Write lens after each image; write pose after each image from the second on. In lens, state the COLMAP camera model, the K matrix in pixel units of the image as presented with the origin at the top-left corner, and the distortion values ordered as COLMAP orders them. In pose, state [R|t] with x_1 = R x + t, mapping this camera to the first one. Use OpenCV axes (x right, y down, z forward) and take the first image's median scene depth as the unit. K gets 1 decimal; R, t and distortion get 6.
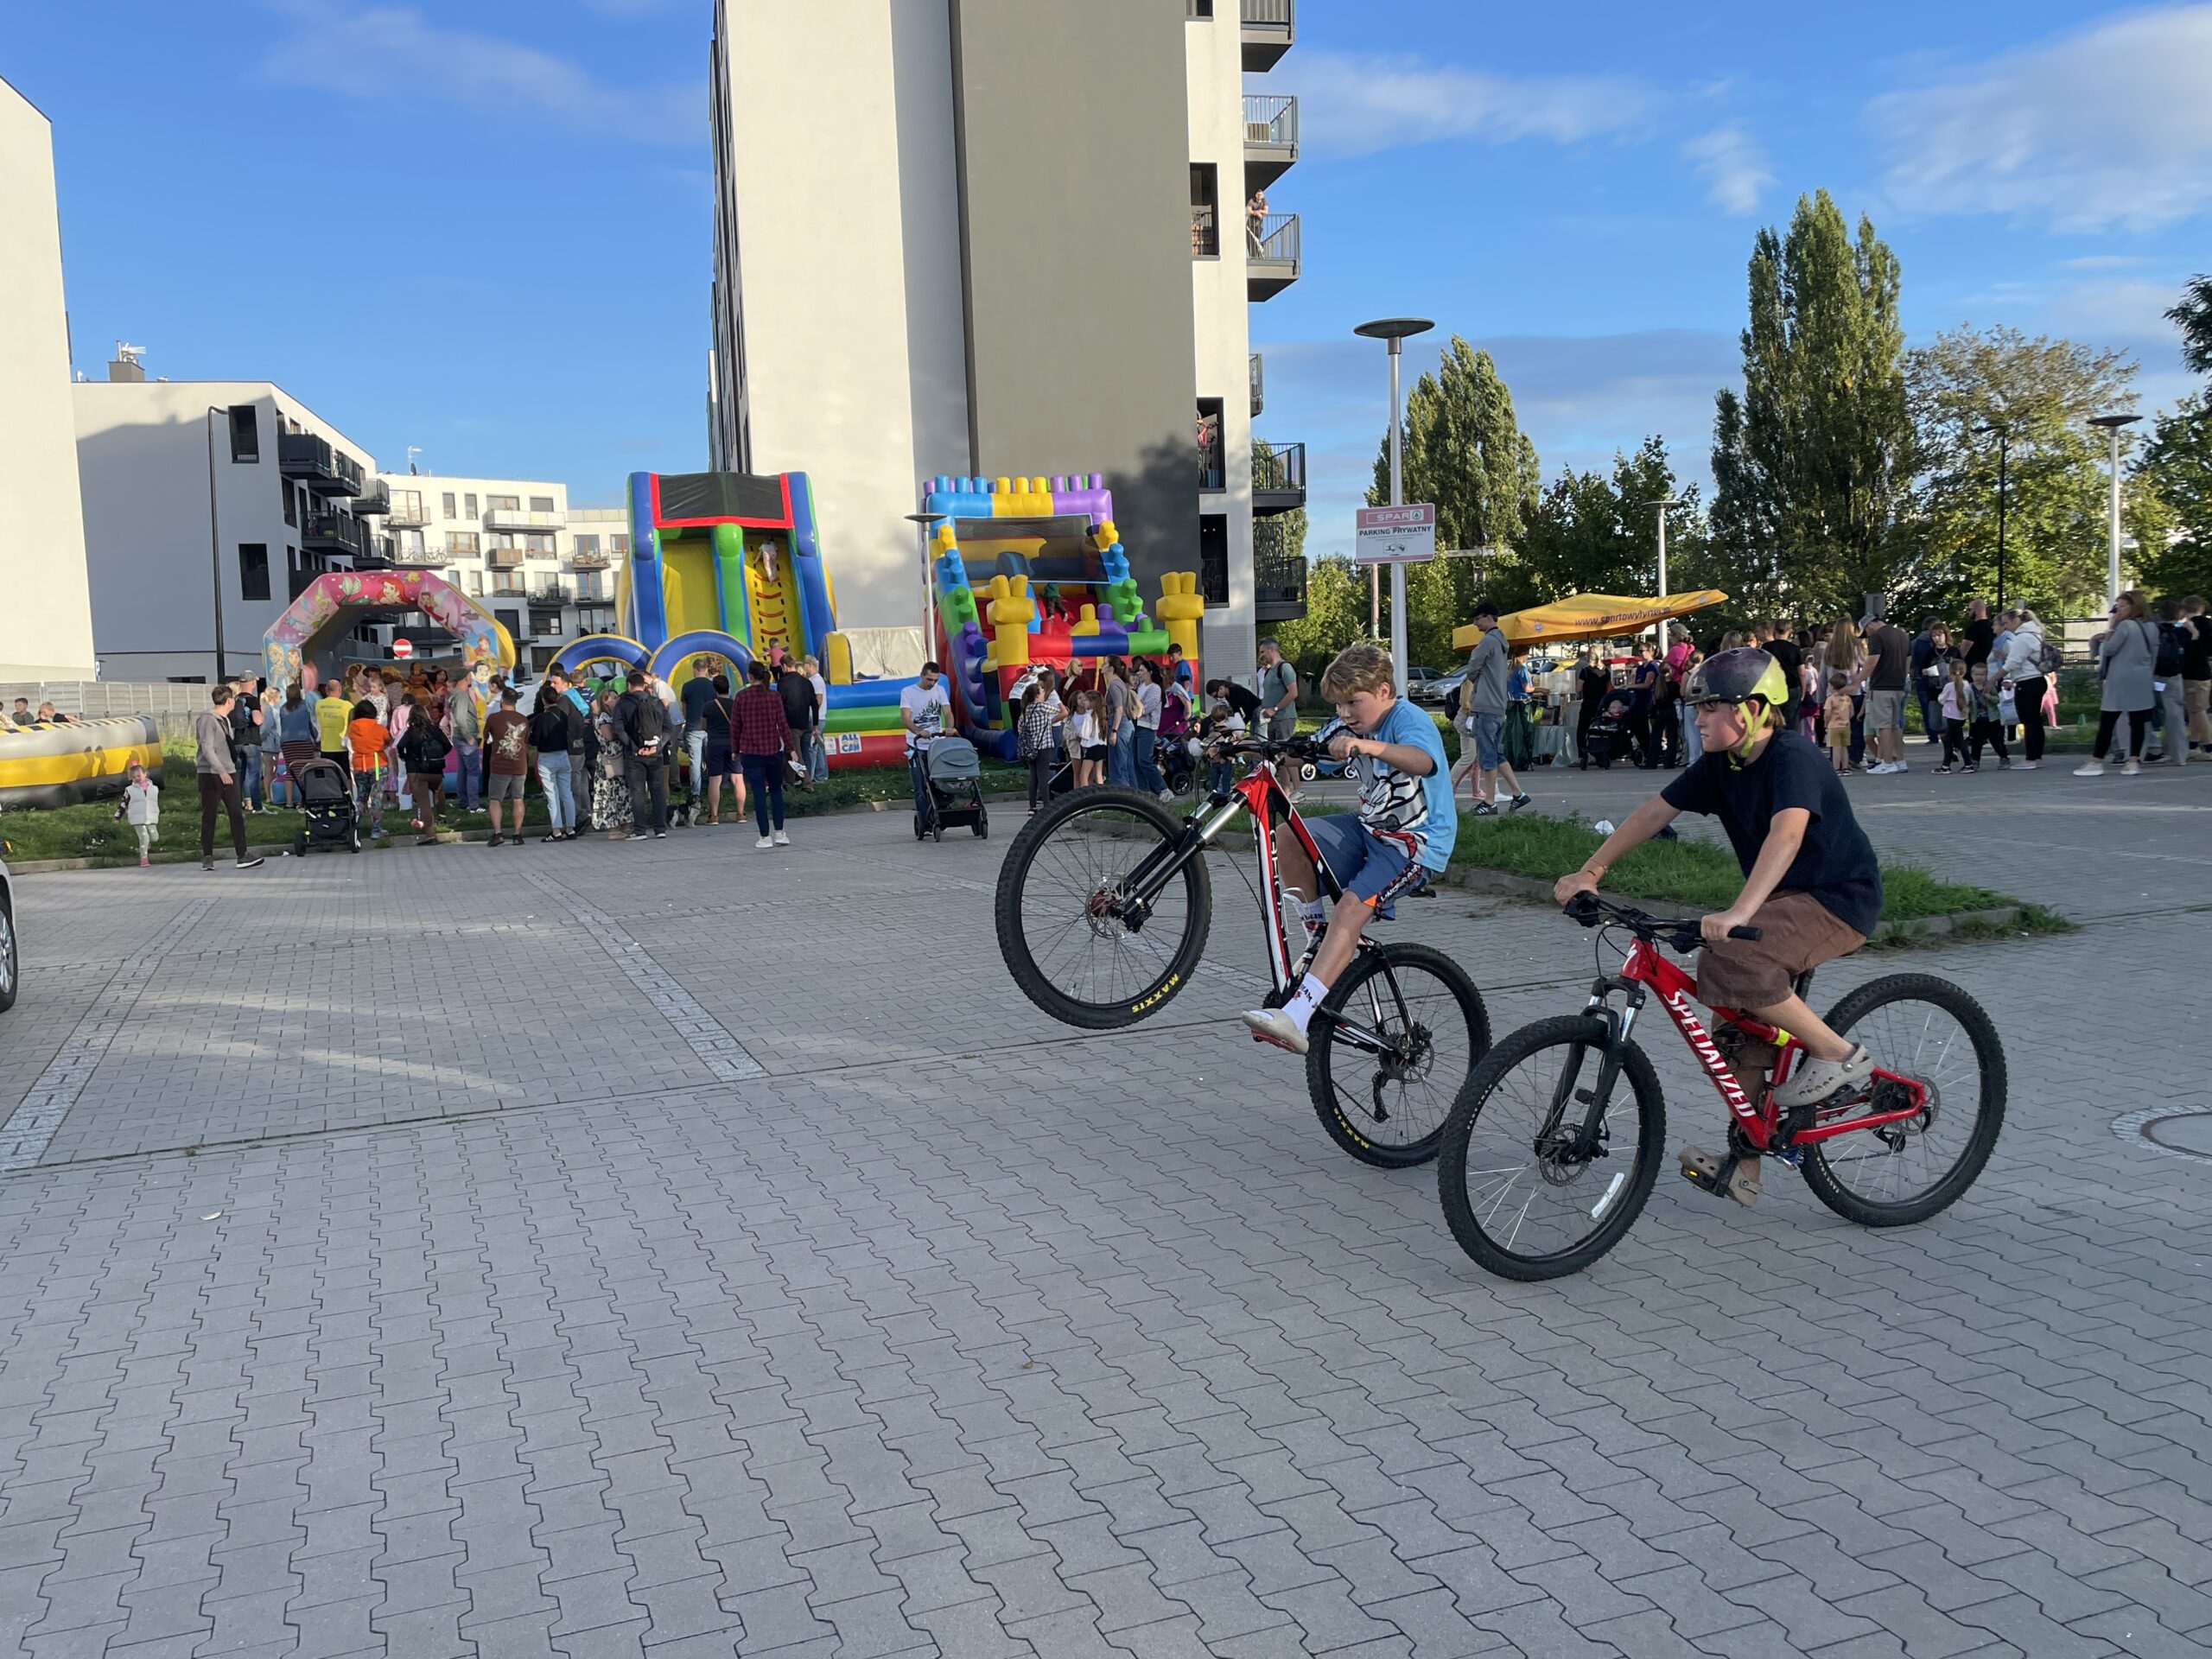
lens RADIAL K [[1878.9, 0, 1066.6], [0, 1878.9, 857.6], [0, 0, 1]] dist [0.095343, -0.129663]
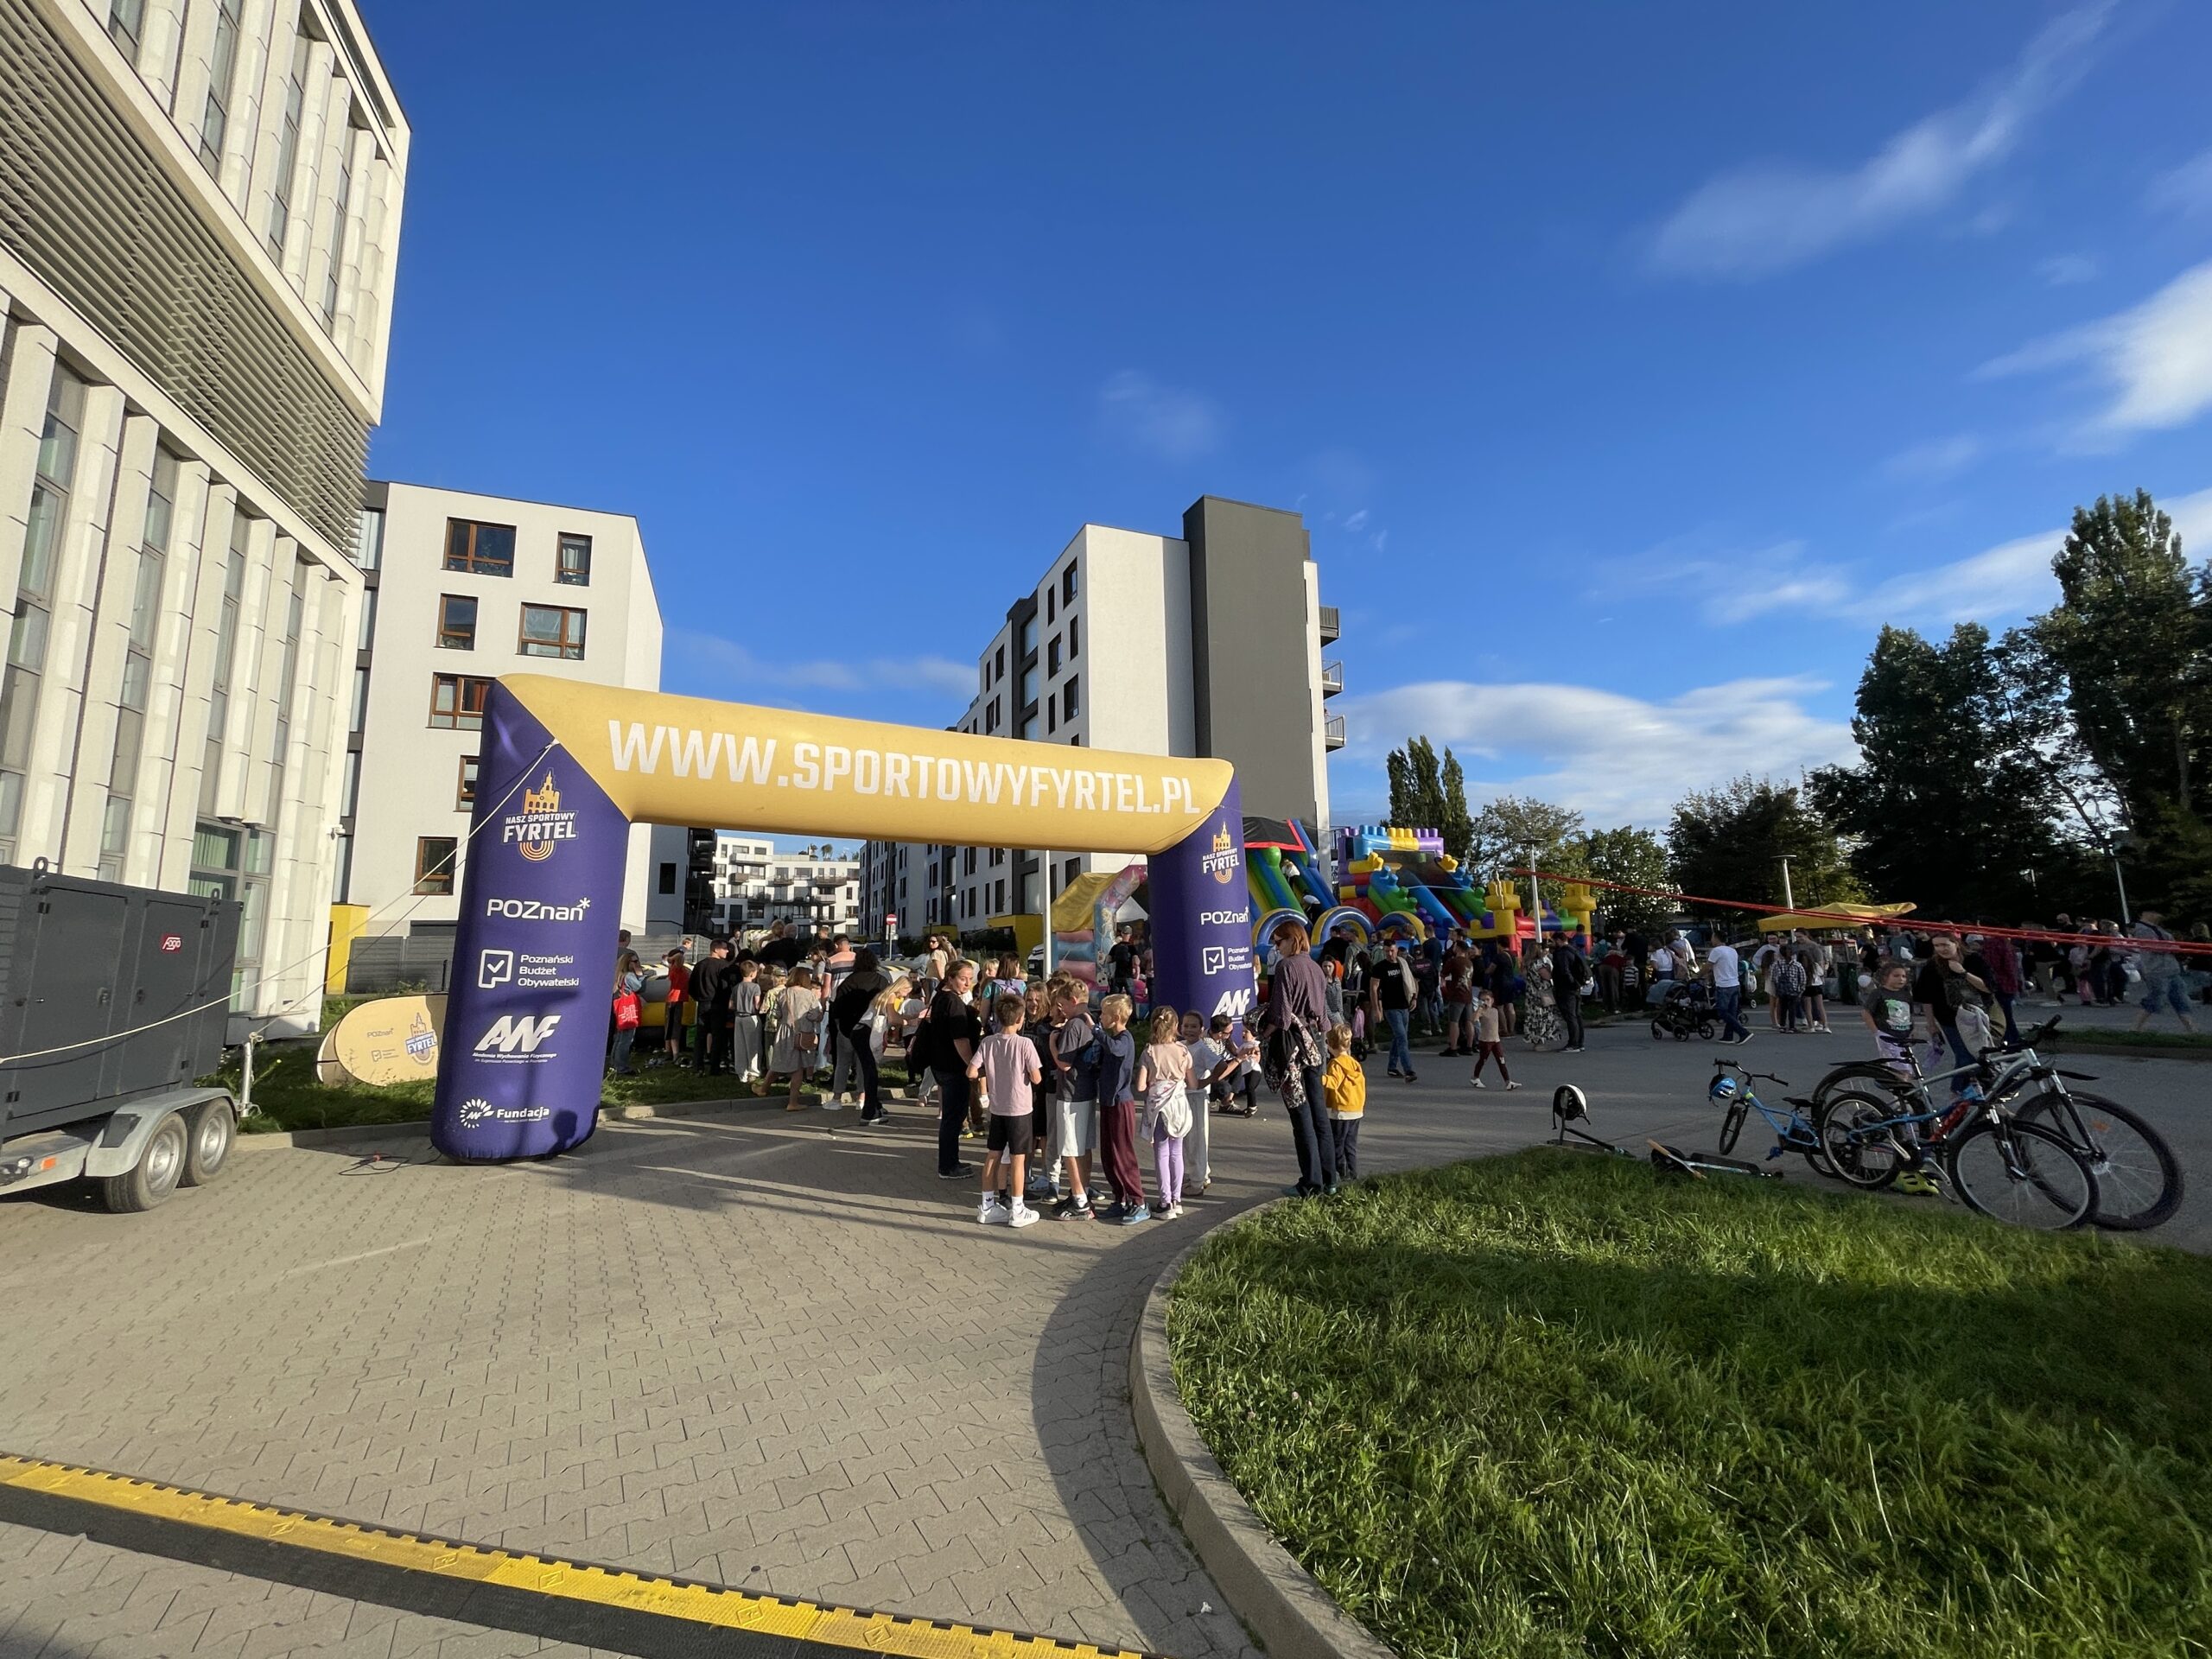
lens RADIAL K [[897.8, 0, 1106.0], [0, 897.8, 829.5], [0, 0, 1]] dist [-0.000024, 0.000003]
pose [[0.982676, 0.045230, 0.179728, -0.175865], [-0.003450, 0.974059, -0.226266, -0.003500], [-0.185300, 0.221727, 0.957341, 0.097435]]
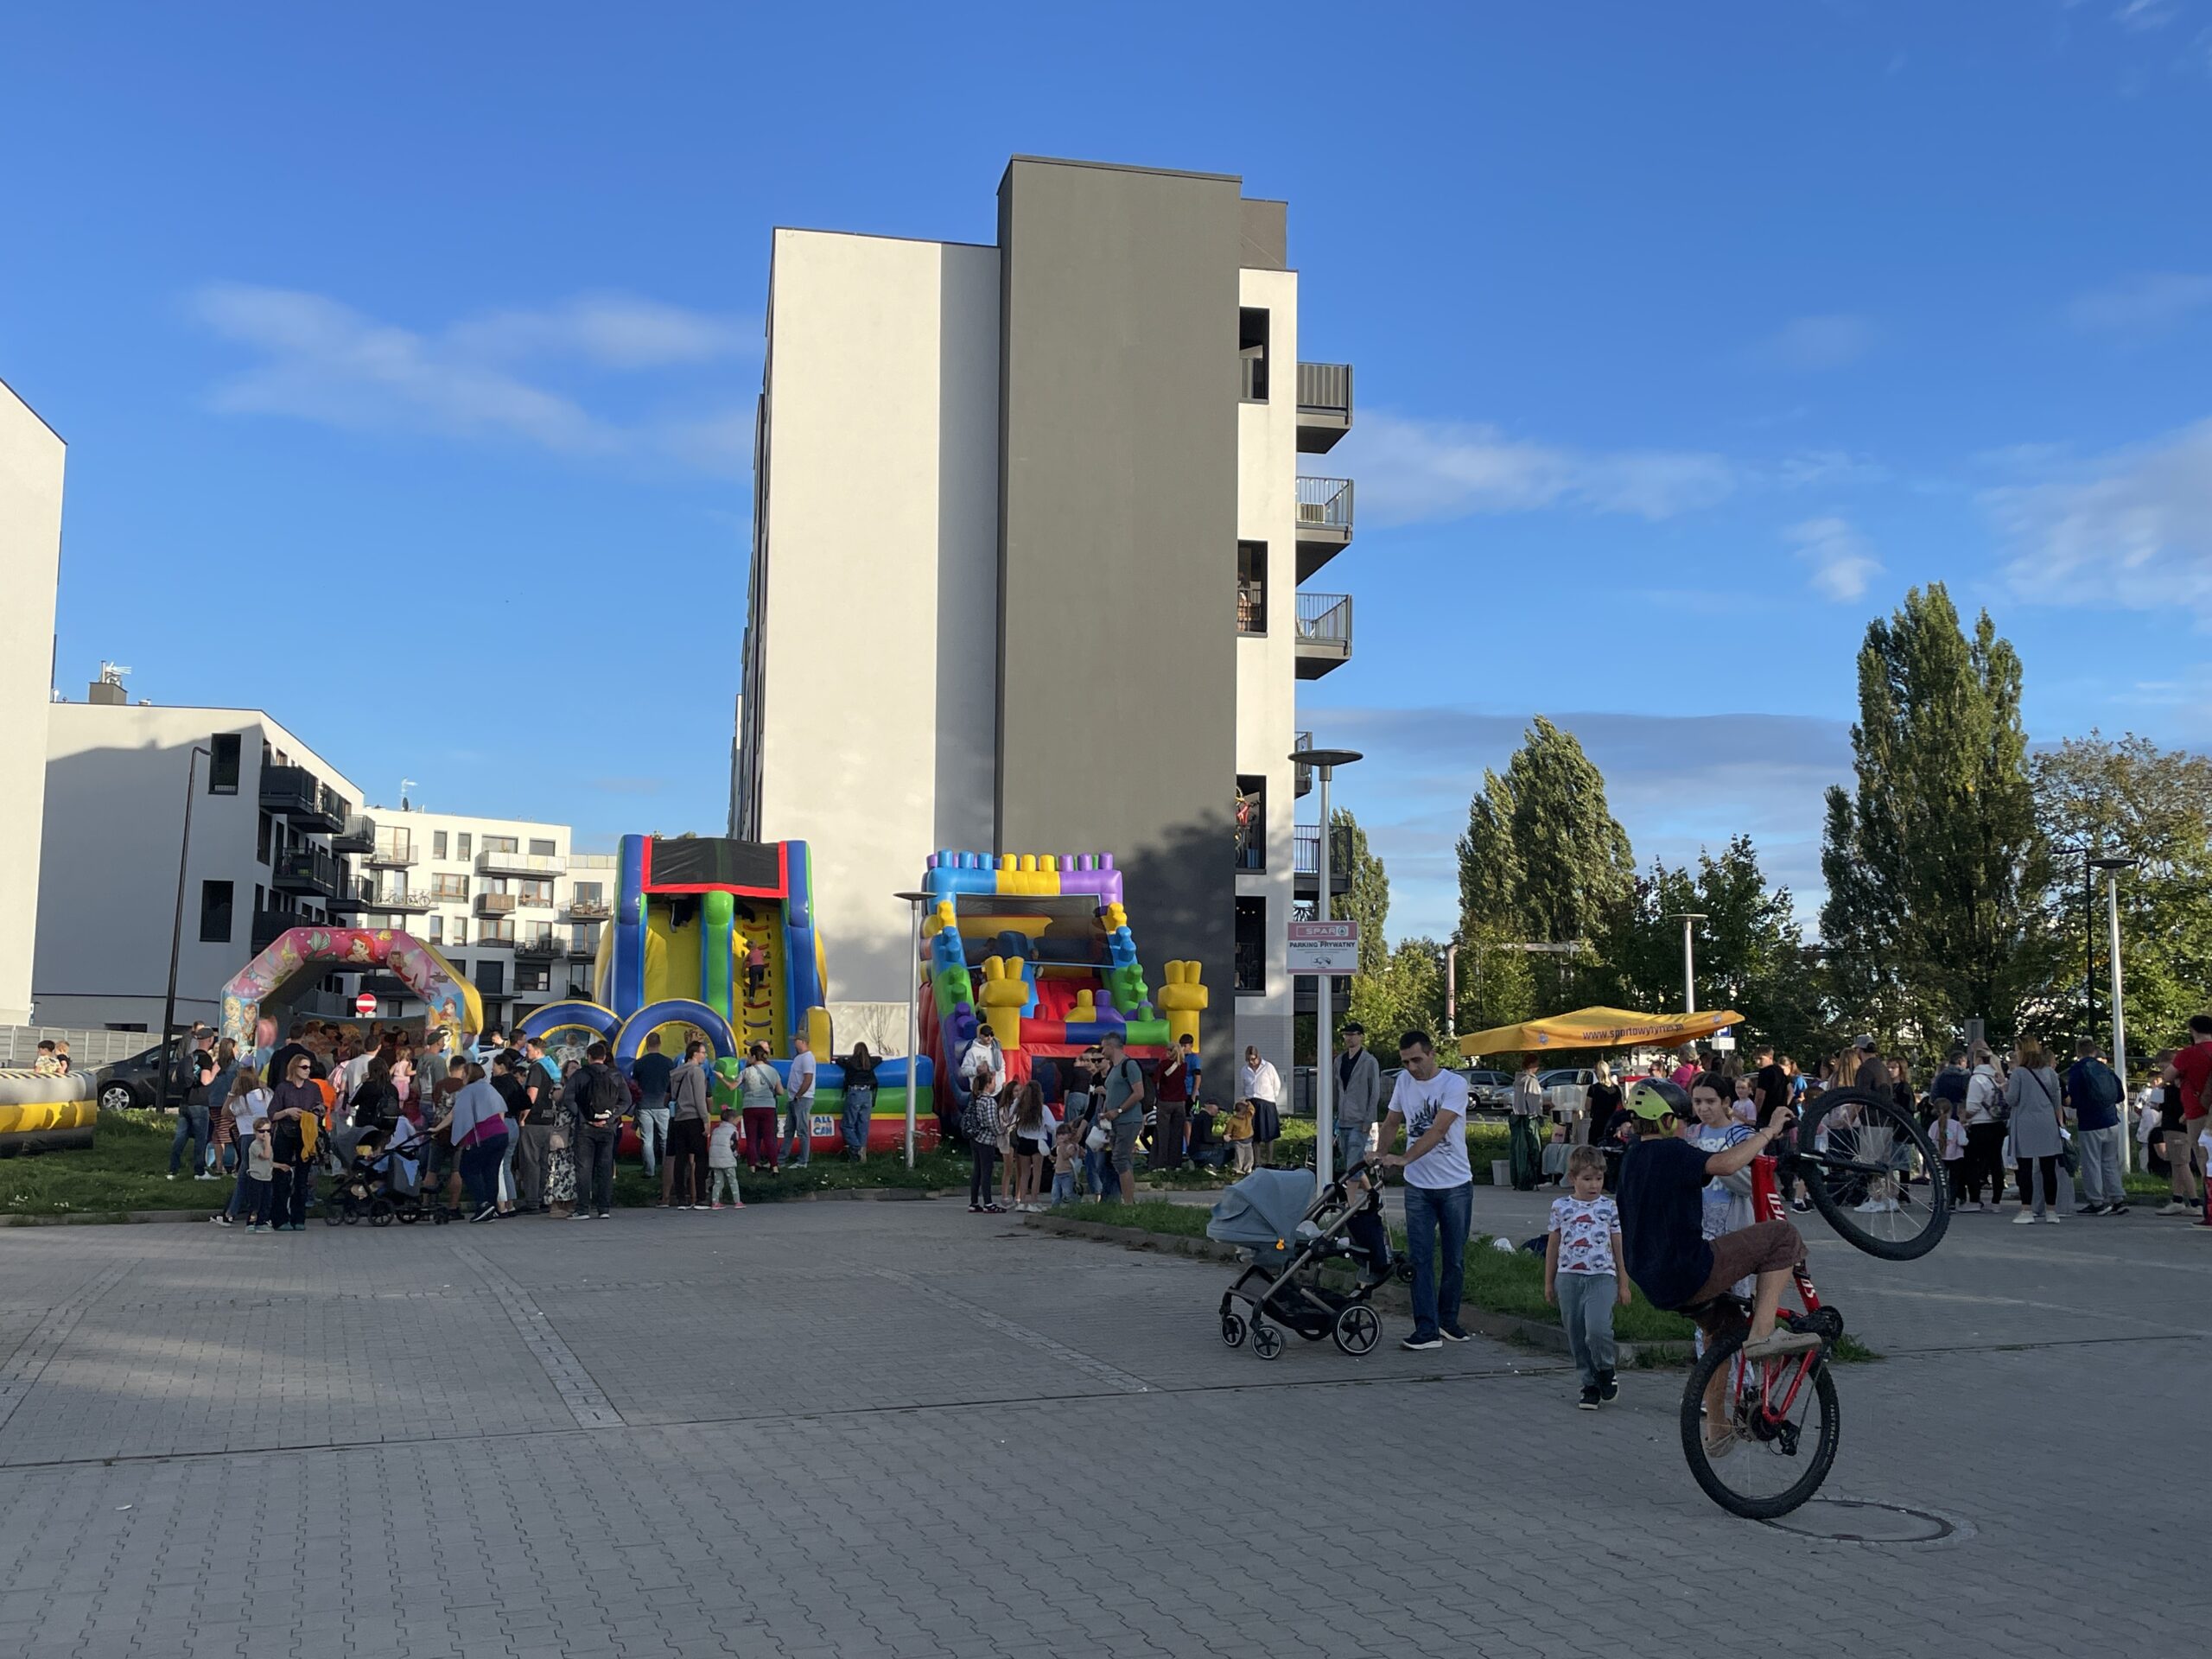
lens RADIAL K [[2157.8, 0, 1106.0], [0, 2157.8, 829.5], [0, 0, 1]] dist [0.121471, -0.200348]
pose [[0.998908, 0.044434, -0.014449, 0.012137], [-0.046431, 0.978578, -0.200572, 0.001780], [0.005228, 0.201024, 0.979572, -0.031624]]
